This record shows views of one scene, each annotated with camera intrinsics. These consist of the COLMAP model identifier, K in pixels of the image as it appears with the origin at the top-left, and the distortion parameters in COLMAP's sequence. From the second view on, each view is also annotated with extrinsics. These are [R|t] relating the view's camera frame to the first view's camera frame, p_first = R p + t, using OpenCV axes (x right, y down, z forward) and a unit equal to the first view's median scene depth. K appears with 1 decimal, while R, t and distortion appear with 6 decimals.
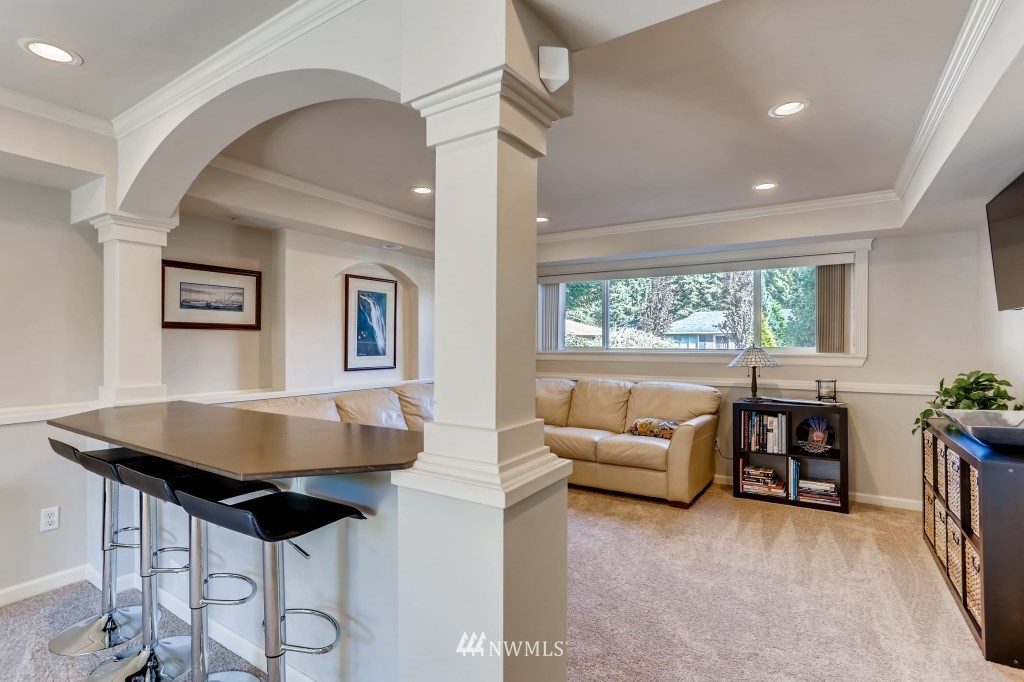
lens RADIAL K [[508.5, 0, 513.3], [0, 508.5, 339.1], [0, 0, 1]] dist [-0.016408, 0.003852]
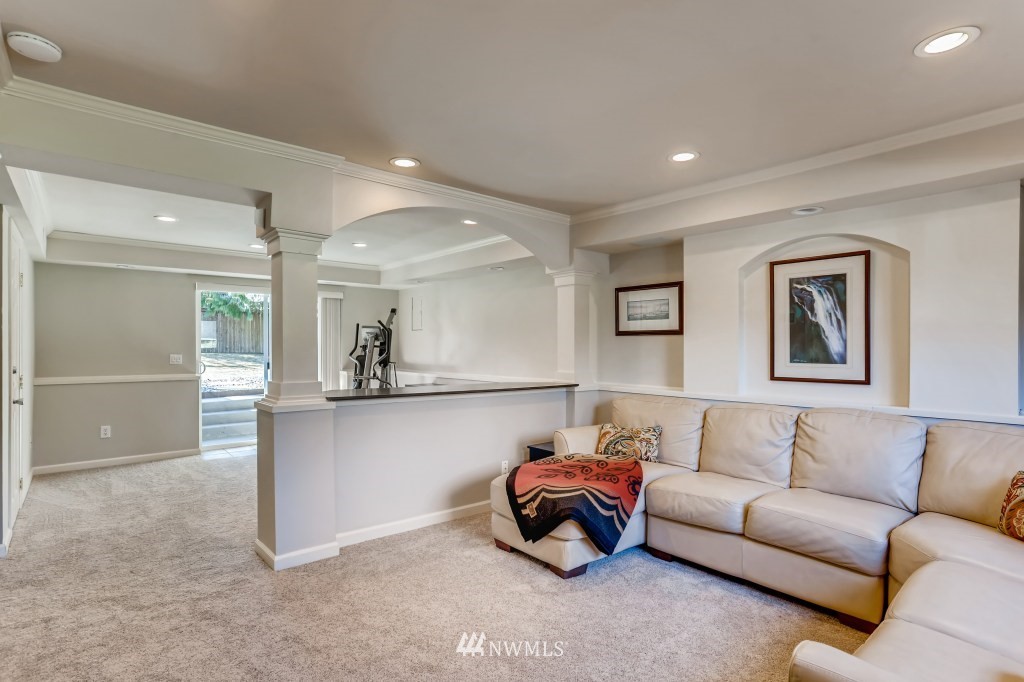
lens RADIAL K [[508.5, 0, 514.8], [0, 508.5, 347.6], [0, 0, 1]] dist [-0.016408, 0.003852]
pose [[-0.291224, 0.000342, -0.956655, 0.567215], [0.005089, 0.999986, -0.001192, 0.009149], [0.956642, -0.005215, -0.291221, 0.822107]]
